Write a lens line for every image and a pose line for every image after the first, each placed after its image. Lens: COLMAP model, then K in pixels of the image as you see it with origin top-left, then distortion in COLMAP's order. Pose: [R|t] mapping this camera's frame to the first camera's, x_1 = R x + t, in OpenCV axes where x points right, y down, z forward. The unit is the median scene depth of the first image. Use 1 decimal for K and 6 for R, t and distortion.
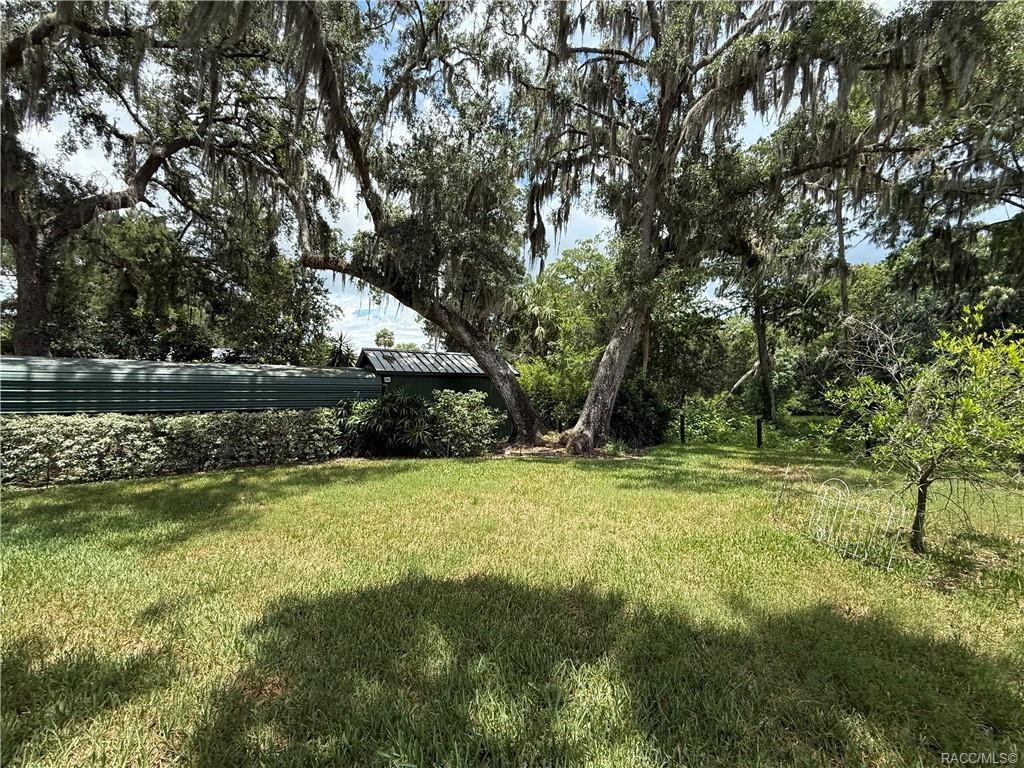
lens RADIAL K [[406.7, 0, 512.0], [0, 406.7, 384.0], [0, 0, 1]] dist [-0.000680, 0.000106]
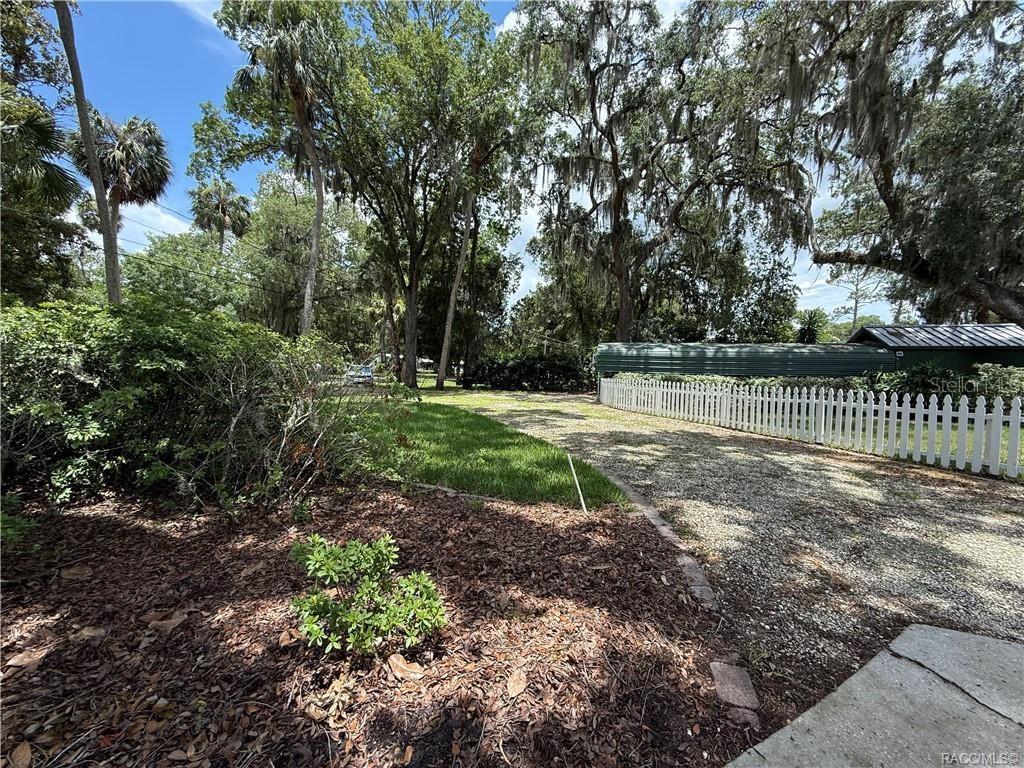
lens RADIAL K [[406.7, 0, 512.0], [0, 406.7, 384.0], [0, 0, 1]] dist [-0.000680, 0.000106]
pose [[0.663121, 0.049015, -0.746905, -0.161033], [0.003544, 0.997637, 0.068616, -0.007852], [0.748504, -0.048147, 0.661380, -0.500201]]
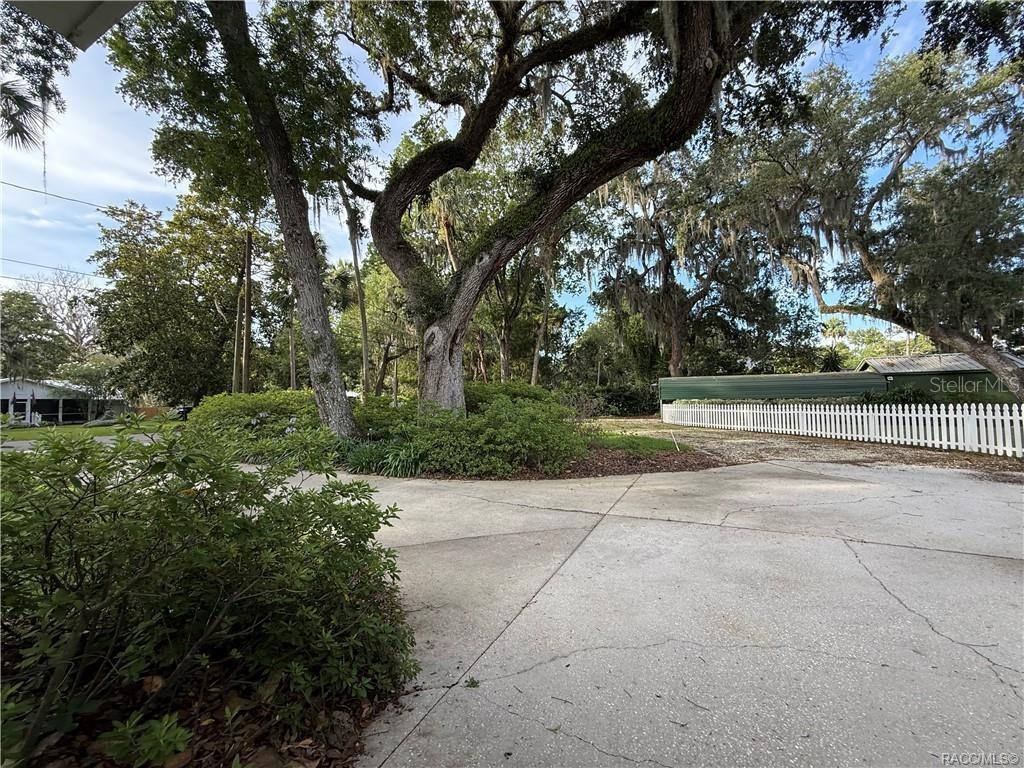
lens RADIAL K [[406.7, 0, 512.0], [0, 406.7, 384.0], [0, 0, 1]] dist [-0.000680, 0.000106]
pose [[0.582580, -0.036110, -0.811971, 0.070853], [0.045737, 0.998886, -0.011607, -0.030414], [0.811486, -0.030375, 0.583582, -0.921824]]
